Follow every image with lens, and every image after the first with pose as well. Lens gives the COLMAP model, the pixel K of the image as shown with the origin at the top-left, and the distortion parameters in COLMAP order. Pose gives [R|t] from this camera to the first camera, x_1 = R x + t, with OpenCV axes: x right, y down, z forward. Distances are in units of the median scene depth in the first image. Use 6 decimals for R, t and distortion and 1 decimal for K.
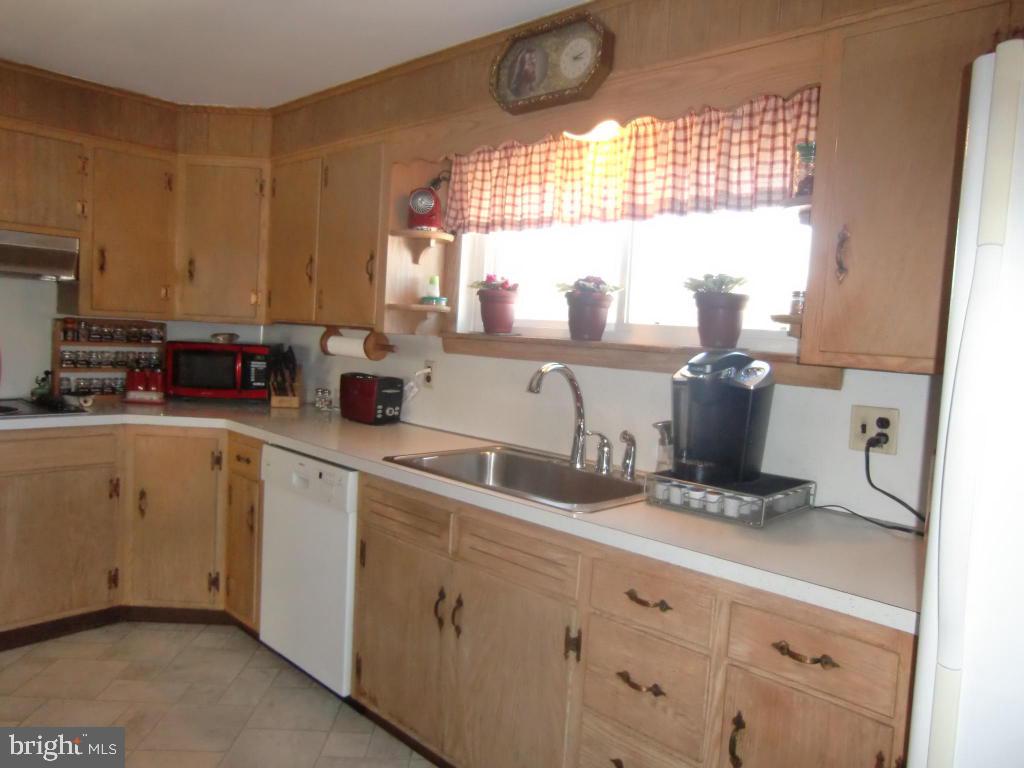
lens RADIAL K [[716.0, 0, 512.0], [0, 716.0, 384.0], [0, 0, 1]] dist [0.001044, -0.000094]
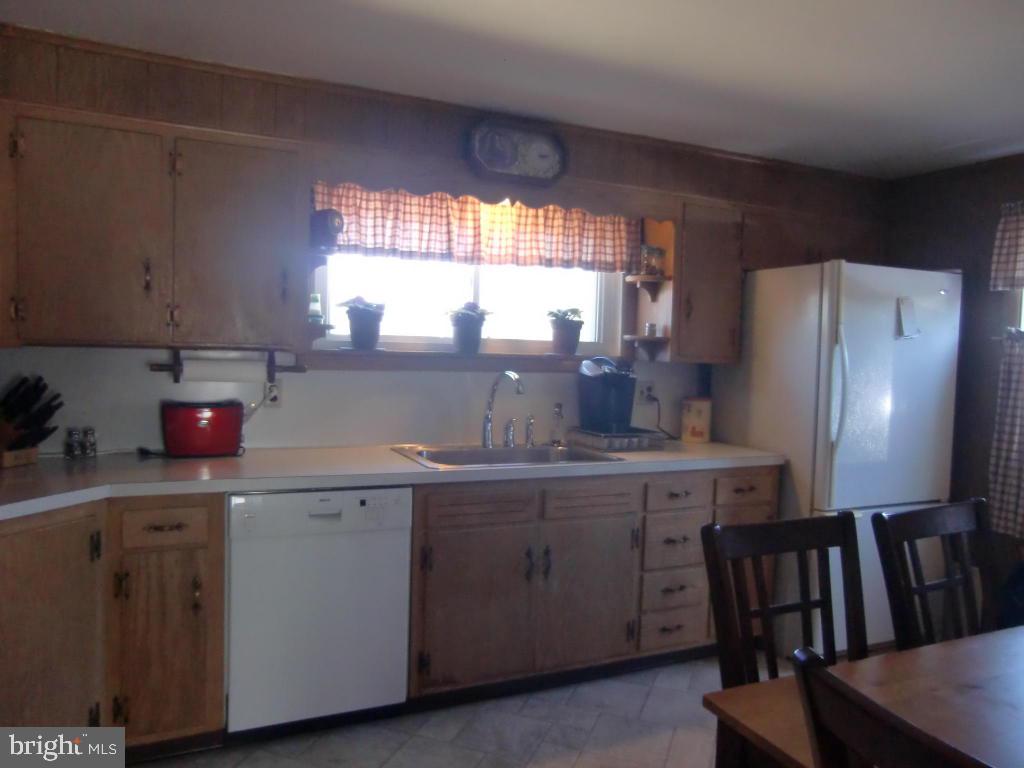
lens RADIAL K [[746.2, 0, 512.0], [0, 746.2, 384.0], [0, 0, 1]] dist [-0.089867, 0.000102]
pose [[0.393446, -0.077827, 0.916048, -1.212543], [0.076254, 0.995740, 0.051846, -0.076035], [-0.916180, 0.049454, 0.397704, 0.446249]]
